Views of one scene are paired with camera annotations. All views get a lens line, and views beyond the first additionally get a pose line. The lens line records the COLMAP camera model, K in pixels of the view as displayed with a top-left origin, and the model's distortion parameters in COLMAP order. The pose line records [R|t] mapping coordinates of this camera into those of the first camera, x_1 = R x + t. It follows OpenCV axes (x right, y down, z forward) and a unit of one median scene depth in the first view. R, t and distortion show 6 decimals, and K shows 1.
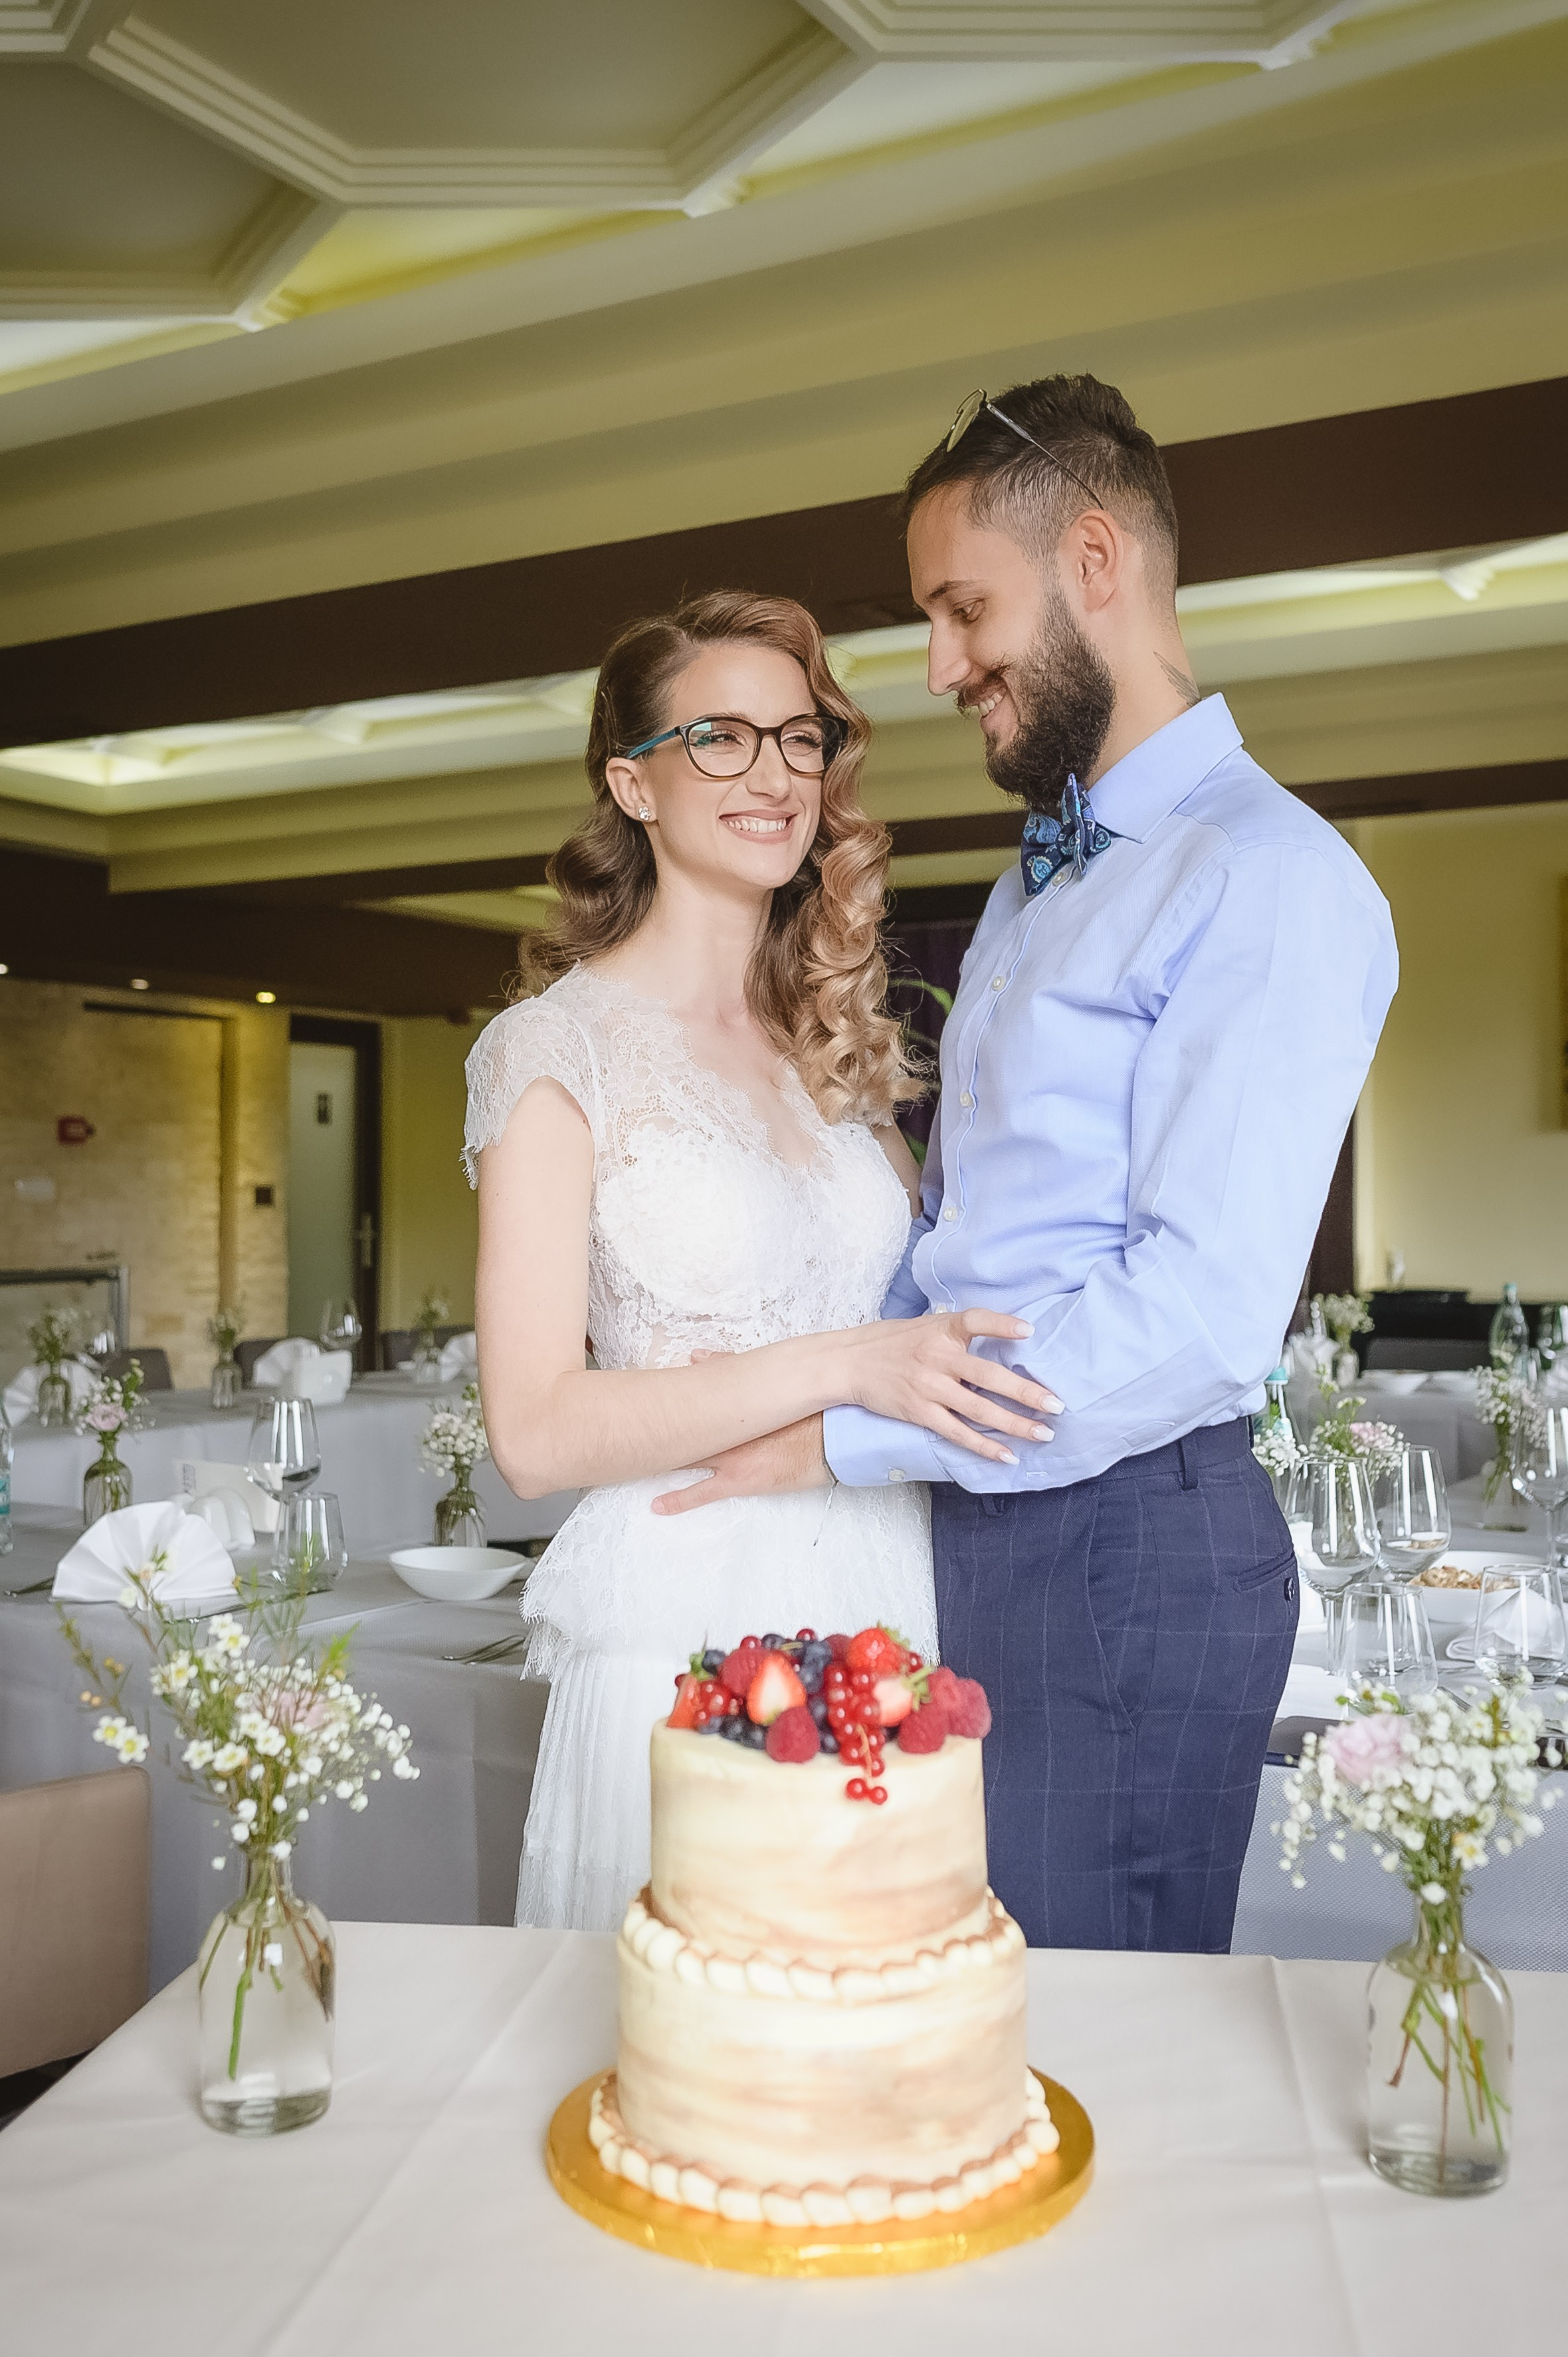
lens RADIAL K [[1974.2, 0, 781.2], [0, 1974.2, 1167.8], [0, 0, 1]] dist [-0.002350, 0.014106]
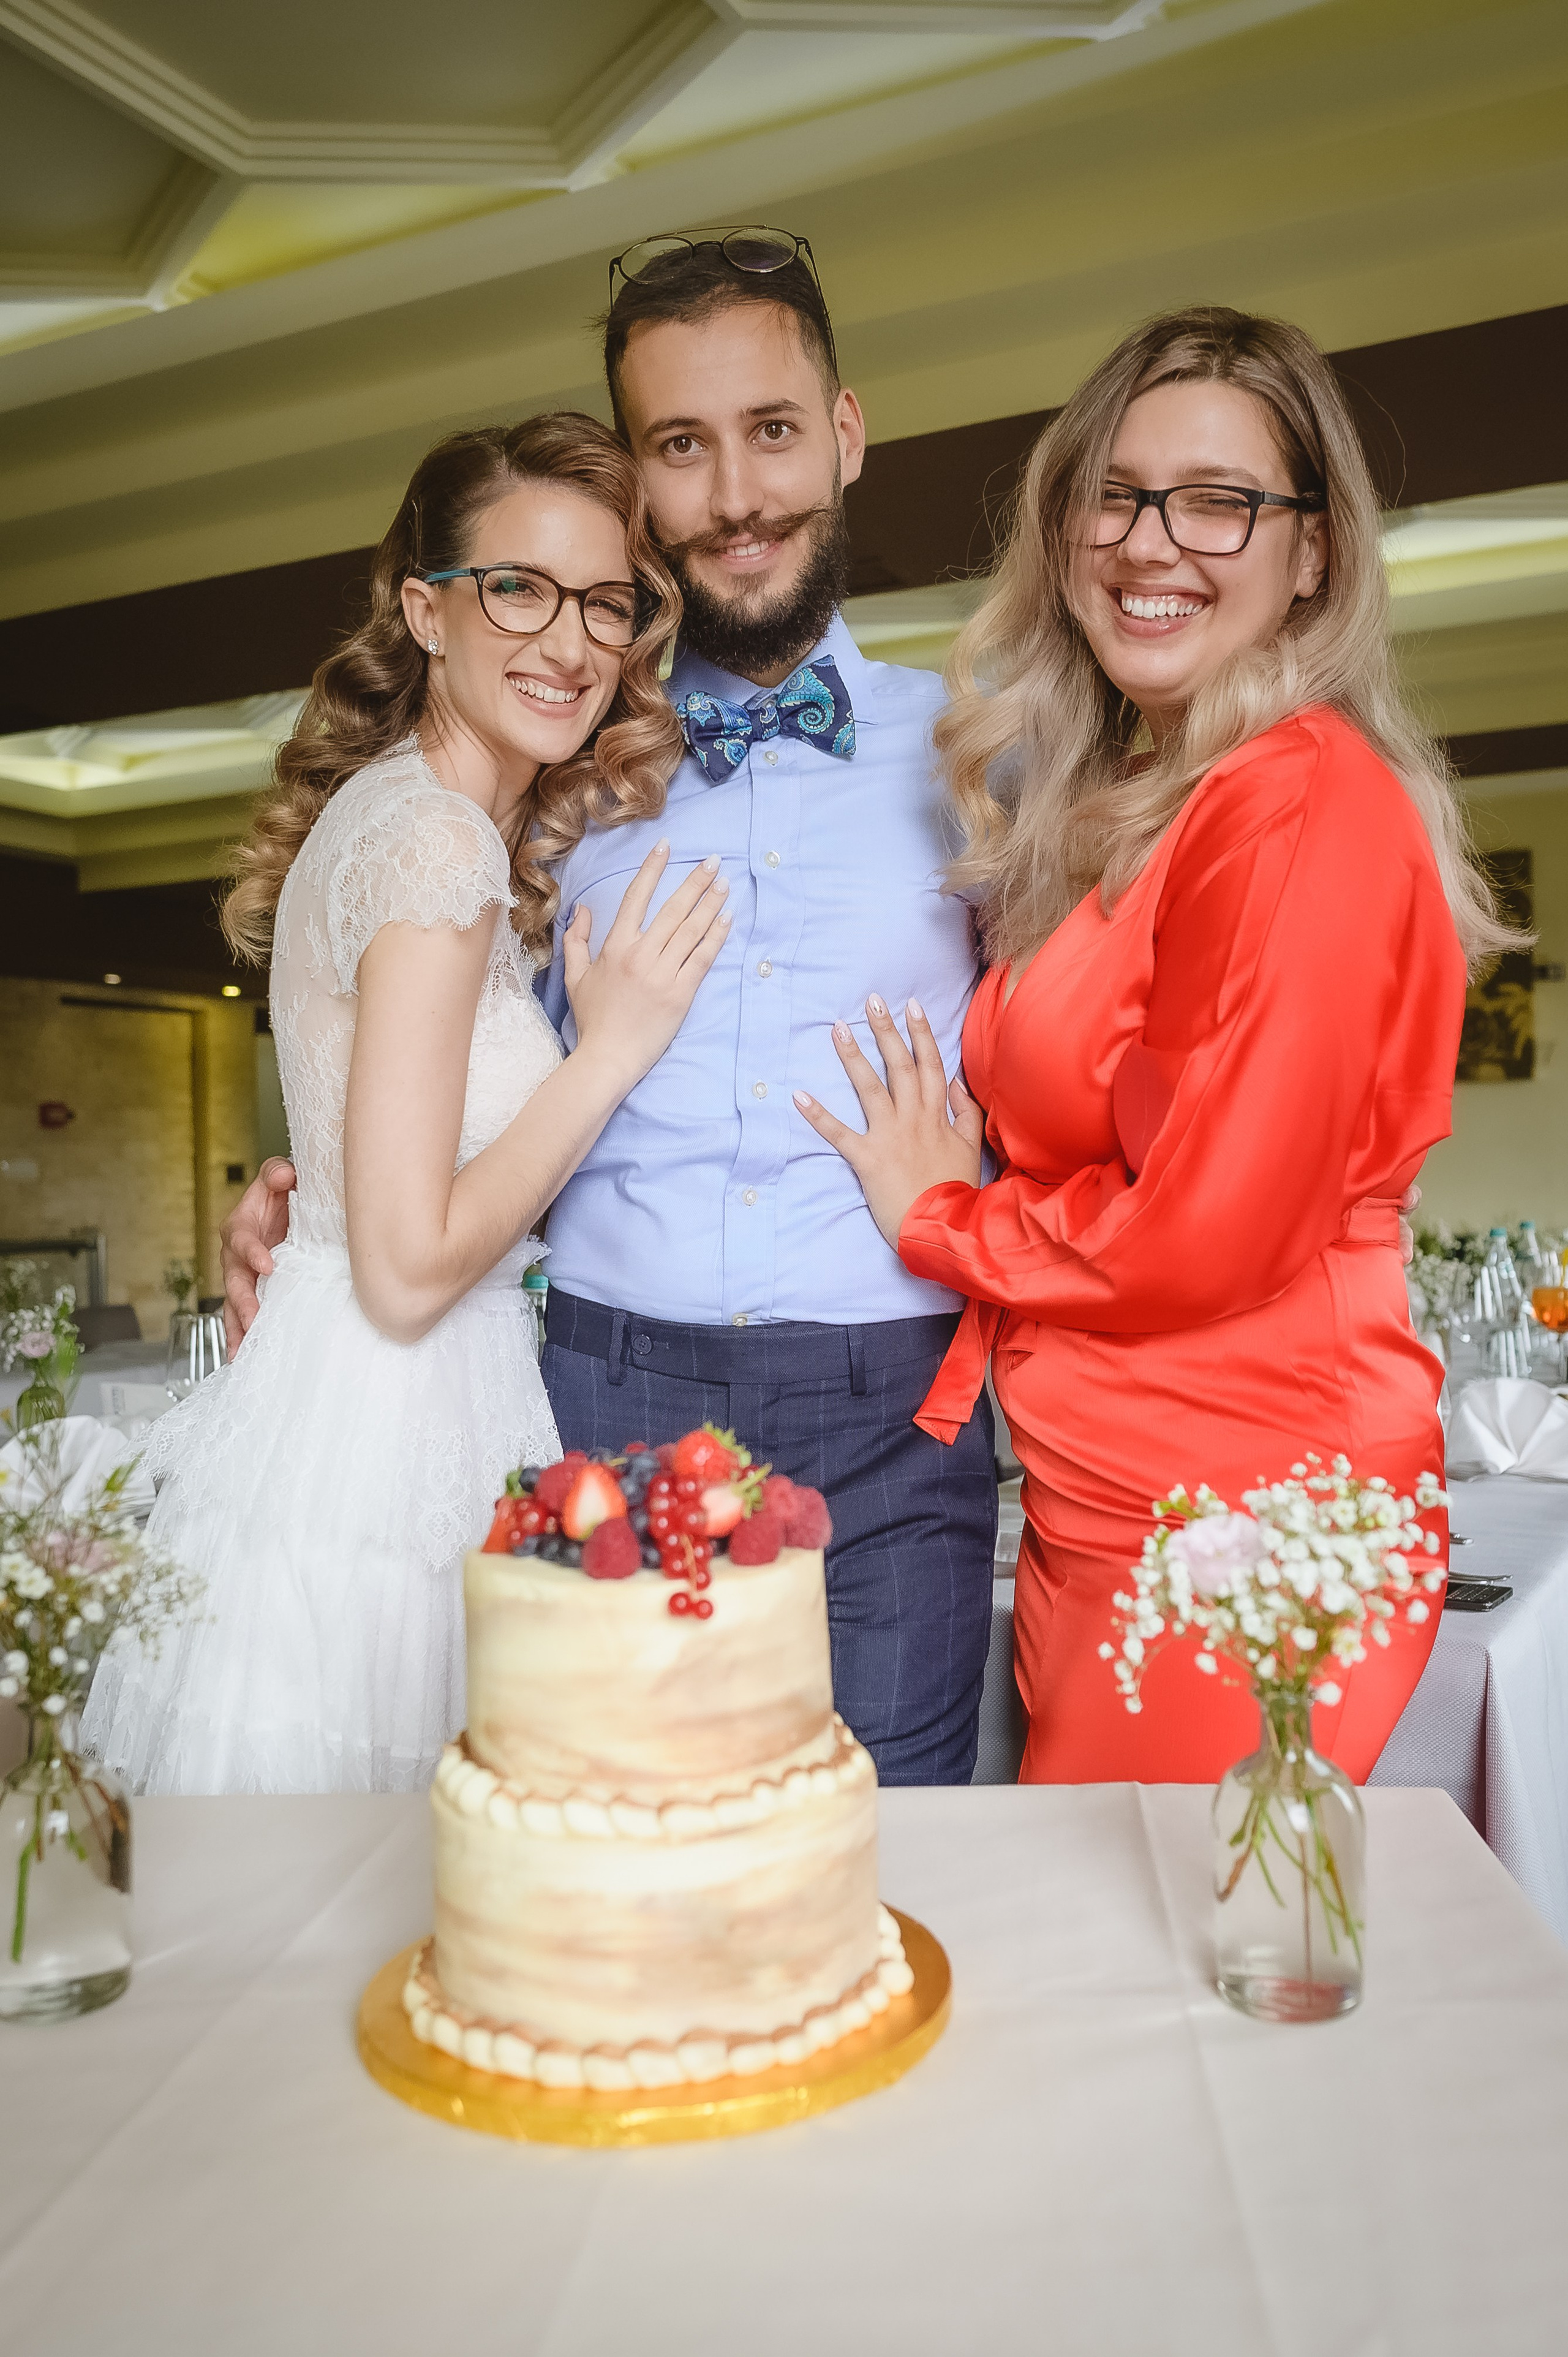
lens RADIAL K [[1647.7, 0, 844.1], [0, 1647.7, 1167.4], [0, 0, 1]] dist [-0.002083, -0.002593]
pose [[0.997409, -0.020319, 0.069008, 0.062445], [0.021153, 0.999712, -0.011375, 0.118245], [-0.068757, 0.012805, 0.997551, 0.223832]]
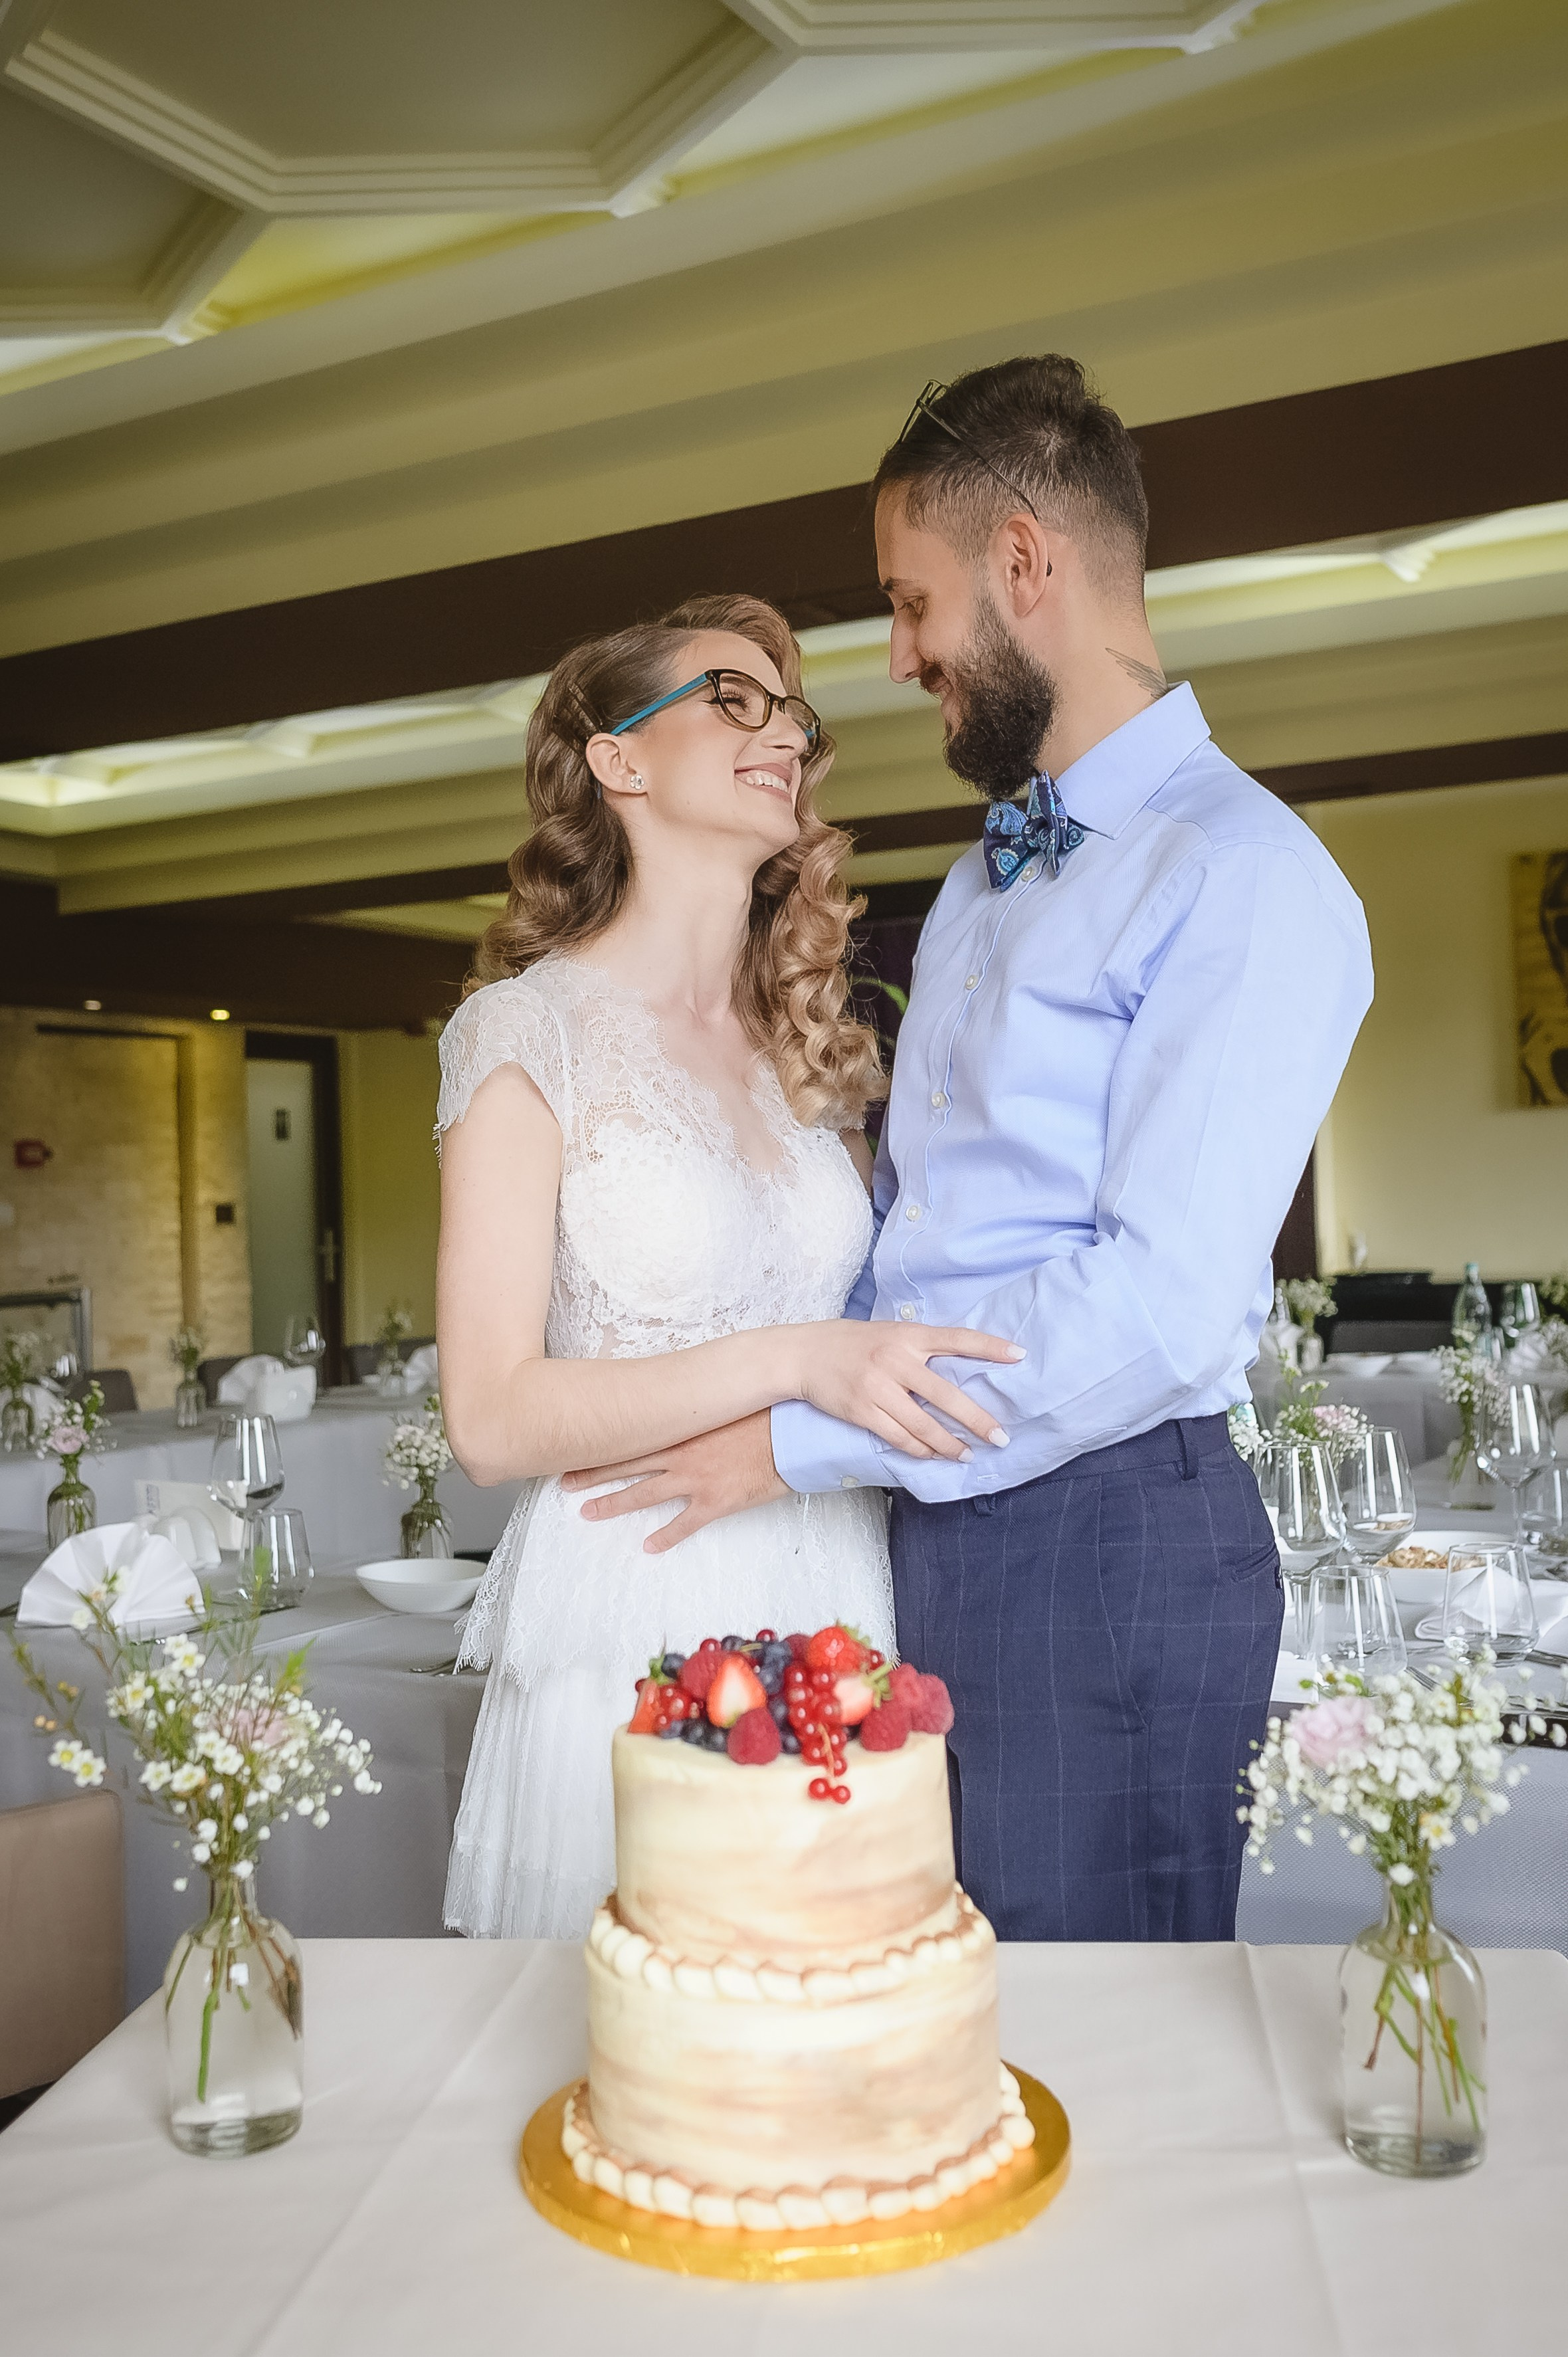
lens RADIAL K [[1971.7, 0, 762.6], [0, 1971.7, 1176.0], [0, 0, 1]] dist [-0.003337, 0.014323]
pose [[0.999512, -0.030318, 0.007544, 0.010911], [0.030298, 0.999537, 0.002775, 0.002662], [-0.007624, -0.002546, 0.999968, 0.008466]]
